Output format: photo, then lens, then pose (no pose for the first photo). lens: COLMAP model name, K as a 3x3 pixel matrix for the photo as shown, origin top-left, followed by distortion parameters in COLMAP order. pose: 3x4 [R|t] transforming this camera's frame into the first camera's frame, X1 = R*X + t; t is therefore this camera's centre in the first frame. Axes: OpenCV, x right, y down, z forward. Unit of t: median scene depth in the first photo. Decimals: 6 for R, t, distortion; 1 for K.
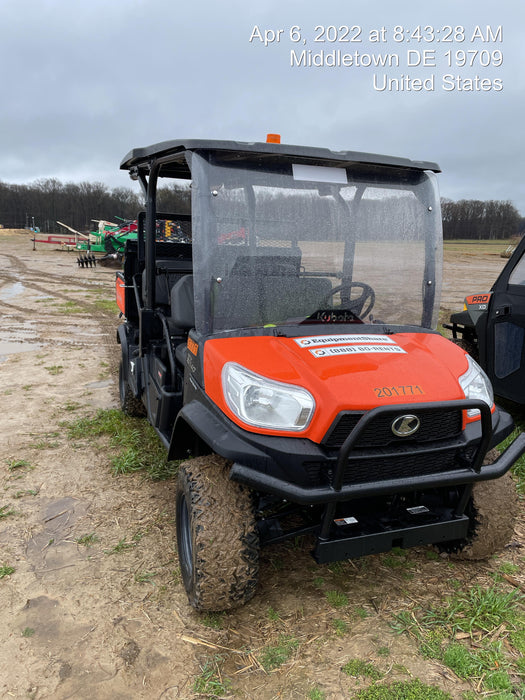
lens RADIAL K [[531.2, 0, 264.7], [0, 531.2, 353.2], [0, 0, 1]] dist [0.055602, -0.044513]
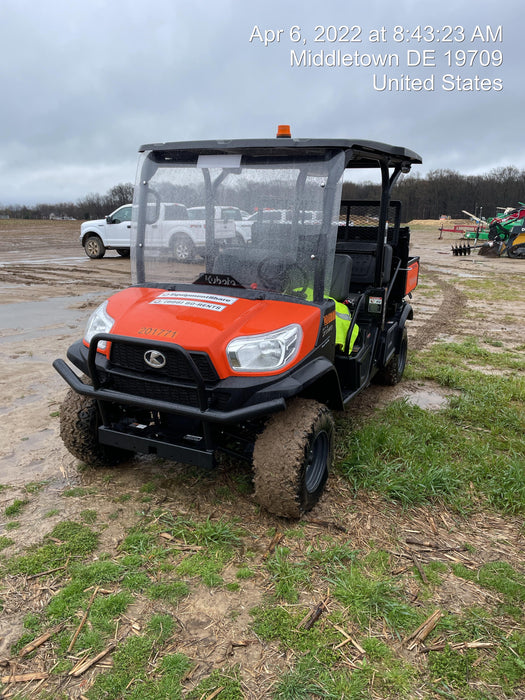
lens RADIAL K [[531.2, 0, 261.8], [0, 531.2, 353.8], [0, 0, 1]] dist [0.055602, -0.044513]
pose [[0.700897, 0.157495, -0.695657, 1.074090], [-0.144694, 0.986433, 0.077542, -0.011096], [0.698432, 0.046308, 0.714177, 0.213755]]
